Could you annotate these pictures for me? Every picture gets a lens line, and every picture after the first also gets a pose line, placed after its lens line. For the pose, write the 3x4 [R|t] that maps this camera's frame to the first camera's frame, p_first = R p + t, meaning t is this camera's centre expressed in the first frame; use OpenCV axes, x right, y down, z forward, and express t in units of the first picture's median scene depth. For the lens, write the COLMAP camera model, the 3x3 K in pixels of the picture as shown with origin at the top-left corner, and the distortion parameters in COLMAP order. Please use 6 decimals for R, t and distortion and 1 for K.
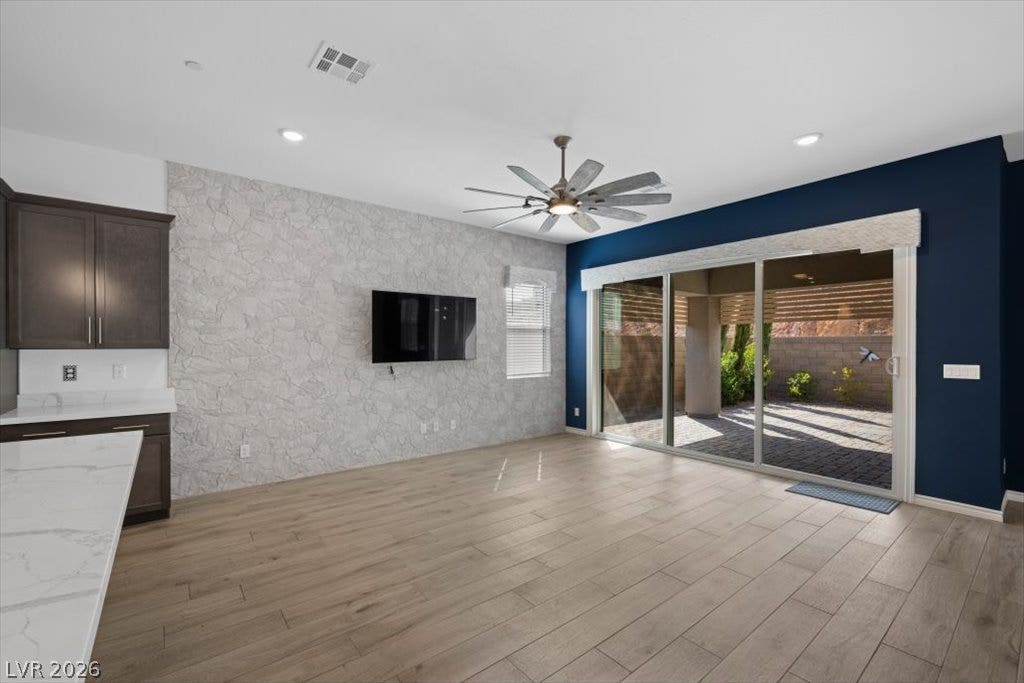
lens RADIAL K [[435.1, 0, 512.7], [0, 435.1, 350.0], [0, 0, 1]] dist [-0.001026, -0.000760]
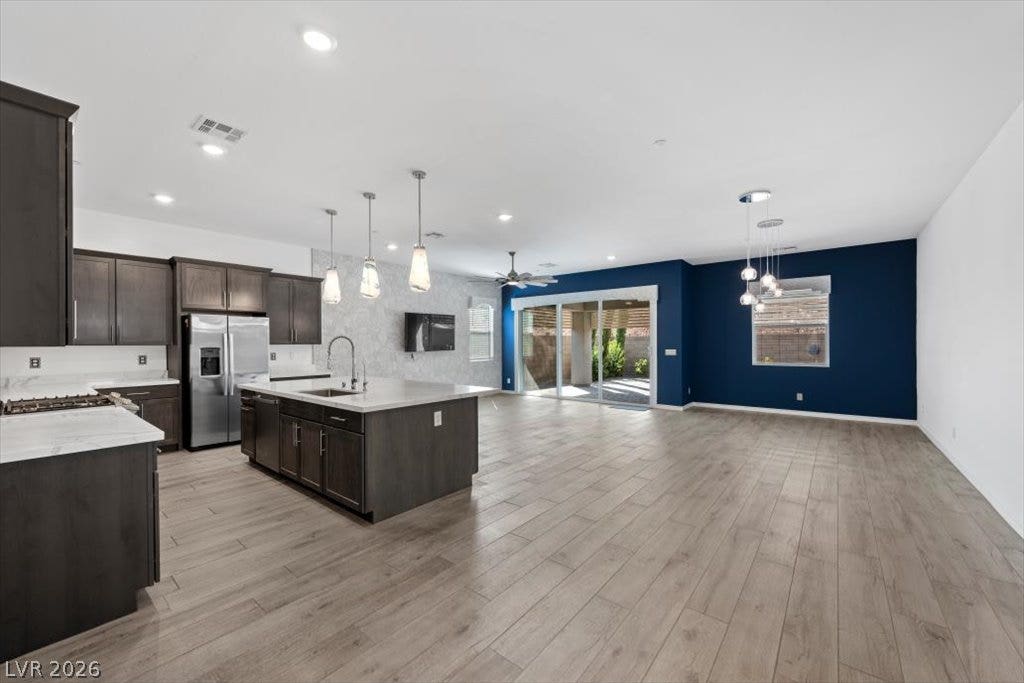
lens RADIAL K [[405.9, 0, 514.2], [0, 405.9, 343.6], [0, 0, 1]] dist [0.002068, -0.000379]
pose [[0.976594, -0.003319, 0.215064, -0.205467], [0.004522, 0.999977, -0.005102, 0.004979], [-0.215042, 0.005955, 0.976587, -0.663048]]
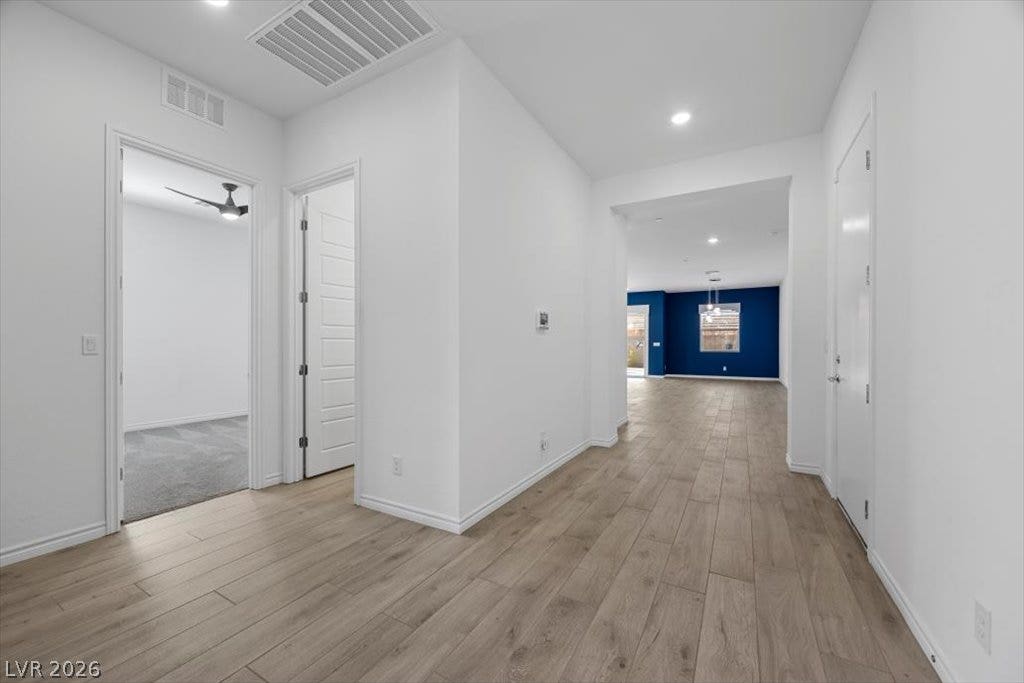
lens RADIAL K [[405.9, 0, 511.7], [0, 405.9, 346.5], [0, 0, 1]] dist [0.002068, -0.000379]
pose [[0.930285, -0.001386, 0.366834, -1.095347], [0.000205, 0.999995, 0.003257, 0.036187], [-0.366836, -0.002954, 0.930281, -1.366959]]
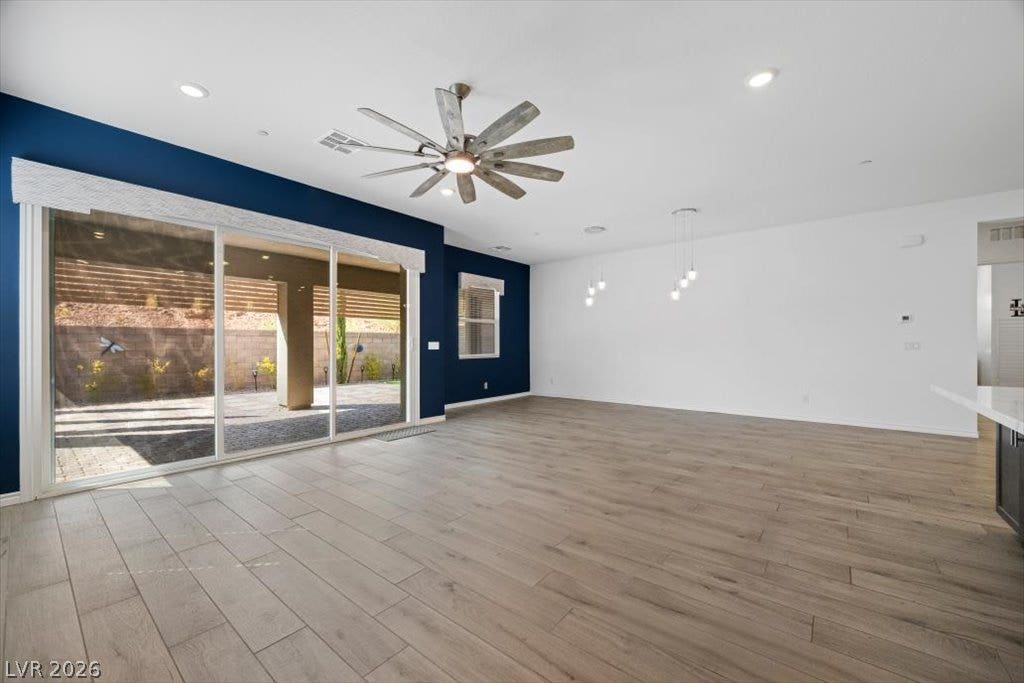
lens RADIAL K [[405.9, 0, 502.1], [0, 405.9, 344.5], [0, 0, 1]] dist [0.002068, -0.000379]
pose [[-0.202985, 0.003258, 0.979176, -0.449284], [0.008959, 0.999959, -0.001470, 0.031255], [-0.979141, 0.008474, -0.203006, 0.669106]]
